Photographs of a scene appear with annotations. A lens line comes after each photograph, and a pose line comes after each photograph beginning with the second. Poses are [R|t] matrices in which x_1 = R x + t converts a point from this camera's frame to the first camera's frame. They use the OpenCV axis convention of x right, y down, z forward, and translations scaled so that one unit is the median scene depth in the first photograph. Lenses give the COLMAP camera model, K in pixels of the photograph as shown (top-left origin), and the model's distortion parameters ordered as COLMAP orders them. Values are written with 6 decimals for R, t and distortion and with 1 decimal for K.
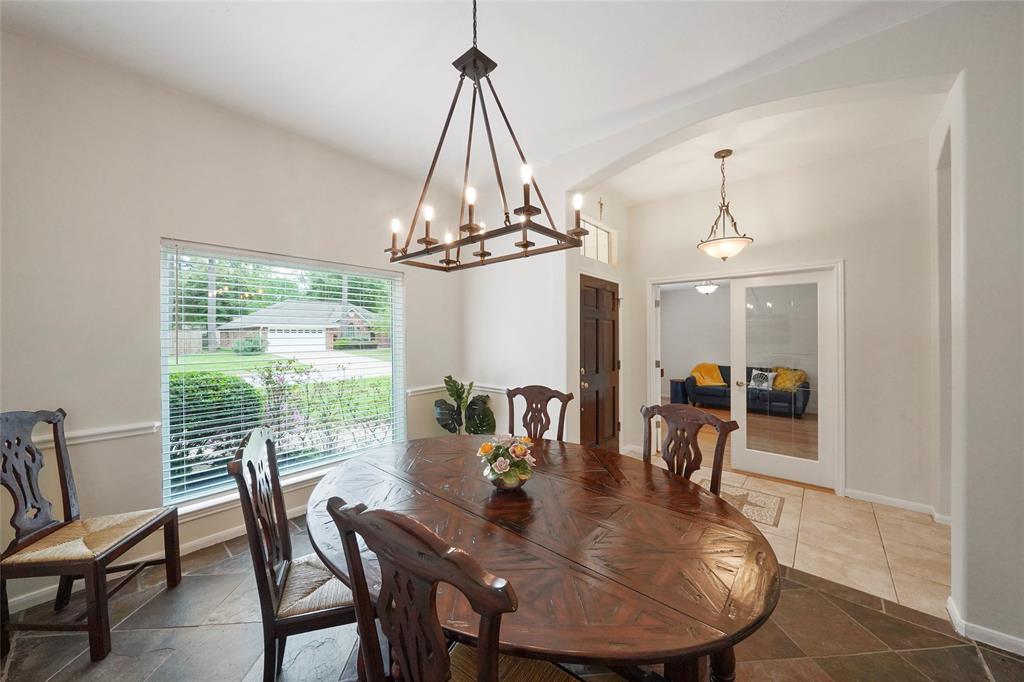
lens RADIAL K [[355.6, 0, 516.5], [0, 355.6, 338.7], [0, 0, 1]] dist [-0.002294, 0.000418]
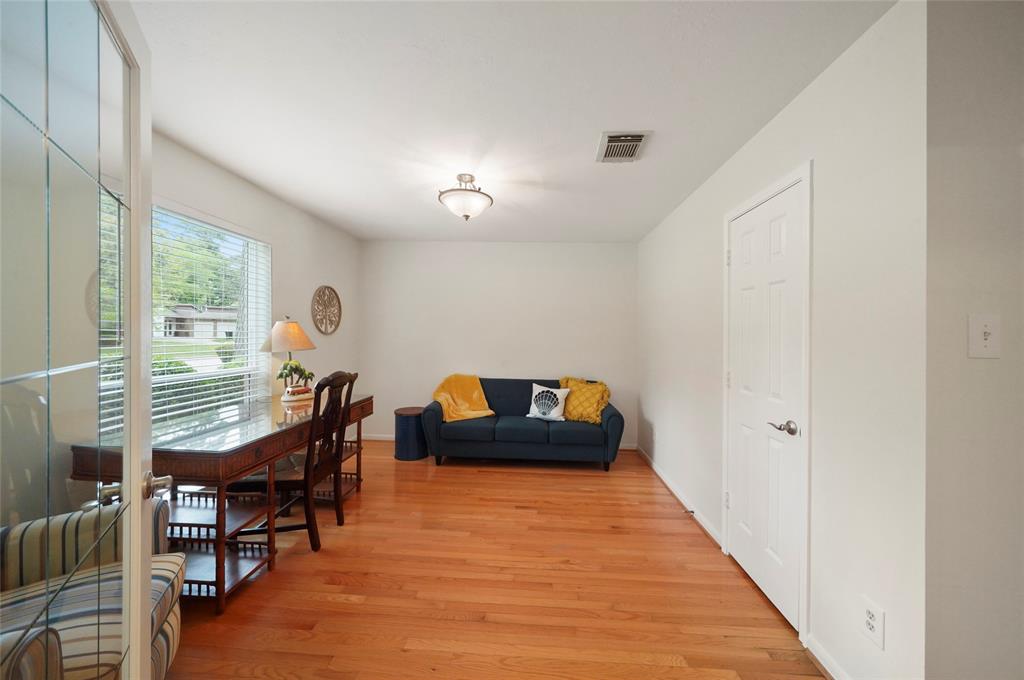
lens RADIAL K [[355.6, 0, 509.9], [0, 355.6, 335.9], [0, 0, 1]] dist [-0.002294, 0.000418]
pose [[0.800683, 0.005570, 0.599062, 0.302622], [-0.011679, 0.999912, 0.006313, 0.006509], [-0.598974, -0.012051, 0.800678, 0.586148]]
